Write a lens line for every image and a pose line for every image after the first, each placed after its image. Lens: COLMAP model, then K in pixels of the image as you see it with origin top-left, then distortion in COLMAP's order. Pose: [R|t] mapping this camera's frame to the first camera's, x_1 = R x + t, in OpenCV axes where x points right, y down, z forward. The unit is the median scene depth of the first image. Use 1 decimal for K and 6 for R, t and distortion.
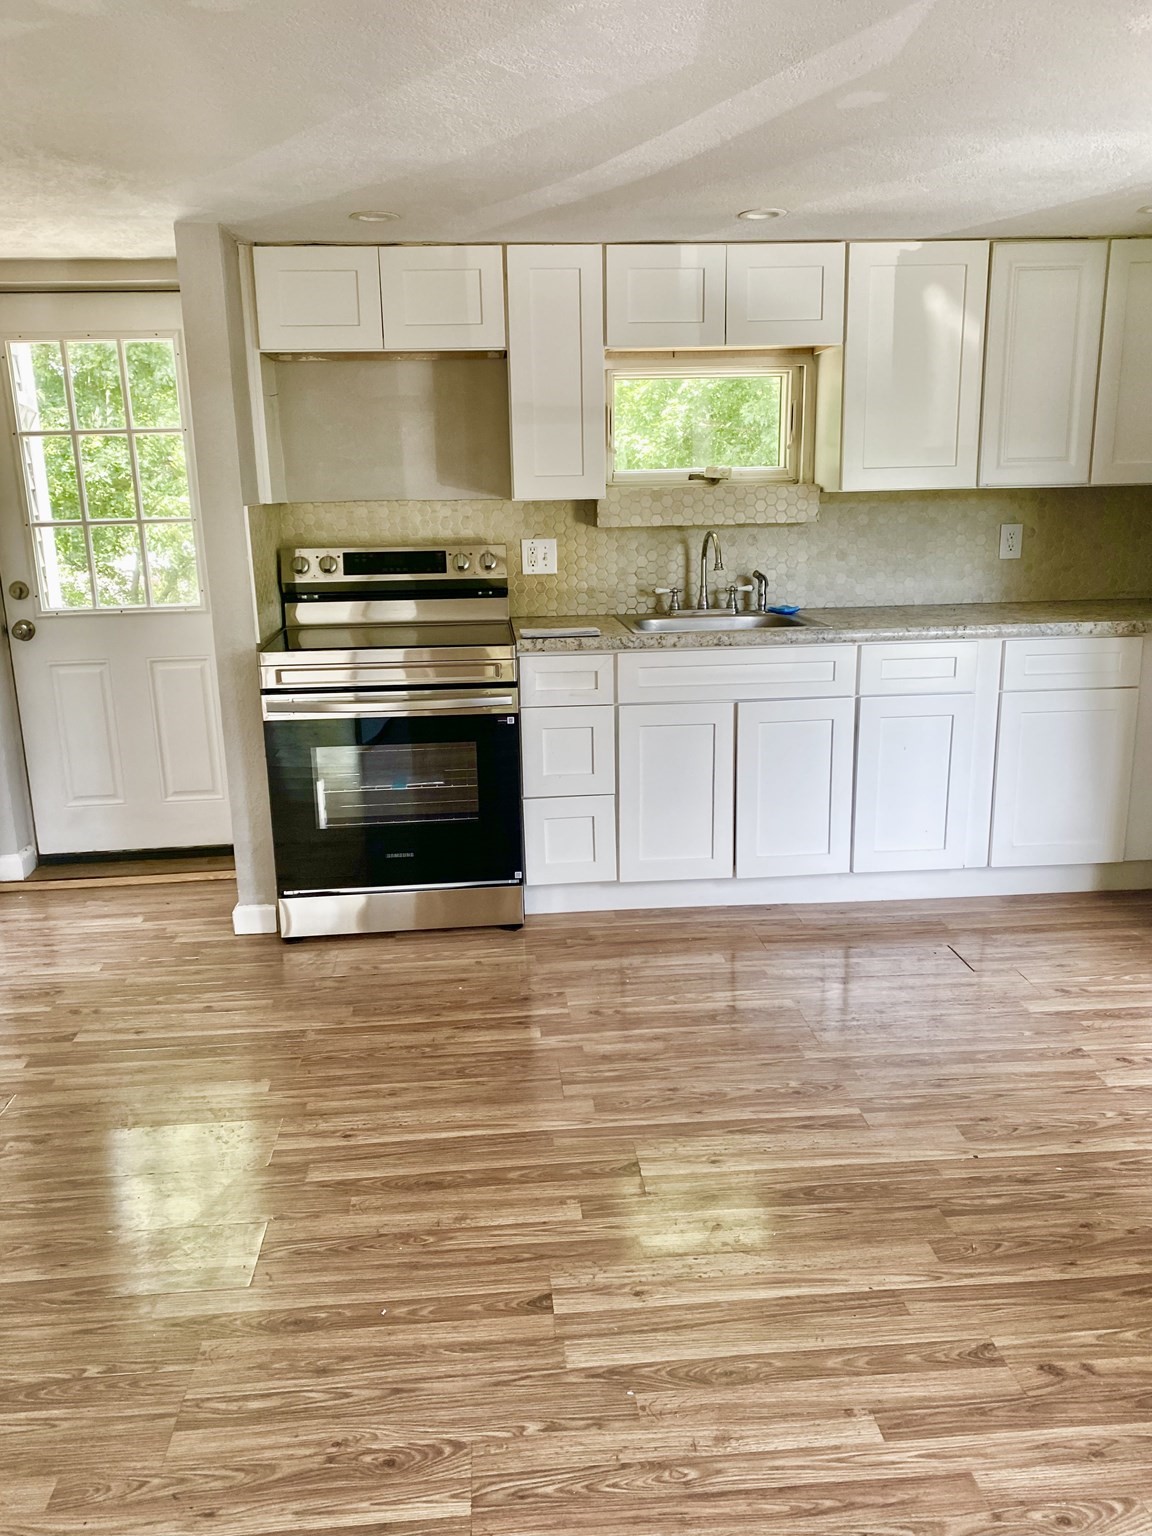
lens RADIAL K [[1171.2, 0, 574.6], [0, 1171.2, 764.8], [0, 0, 1]] dist [0.016230, -0.012443]
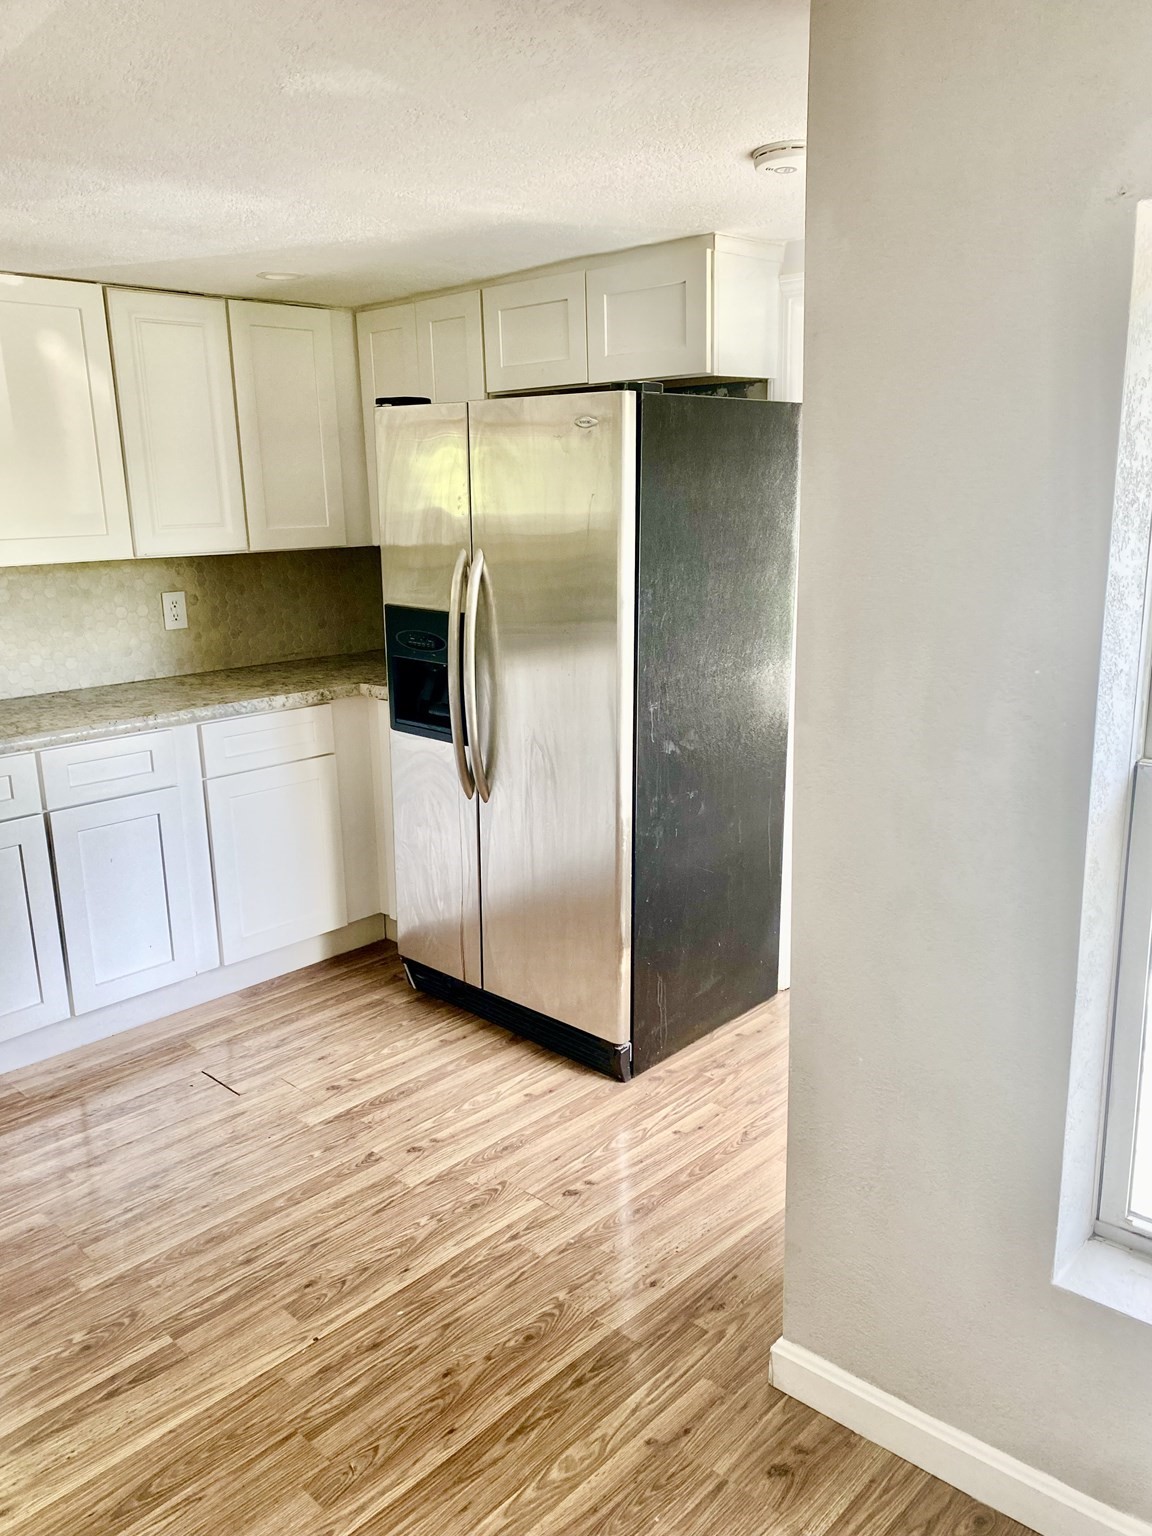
lens RADIAL K [[1171.2, 0, 569.9], [0, 1171.2, 776.3], [0, 0, 1]] dist [0.016230, -0.012443]
pose [[0.752471, -0.152178, 0.640804, -0.012946], [0.161600, 0.985859, 0.044361, -0.073456], [-0.638493, 0.070173, 0.766422, 0.138401]]
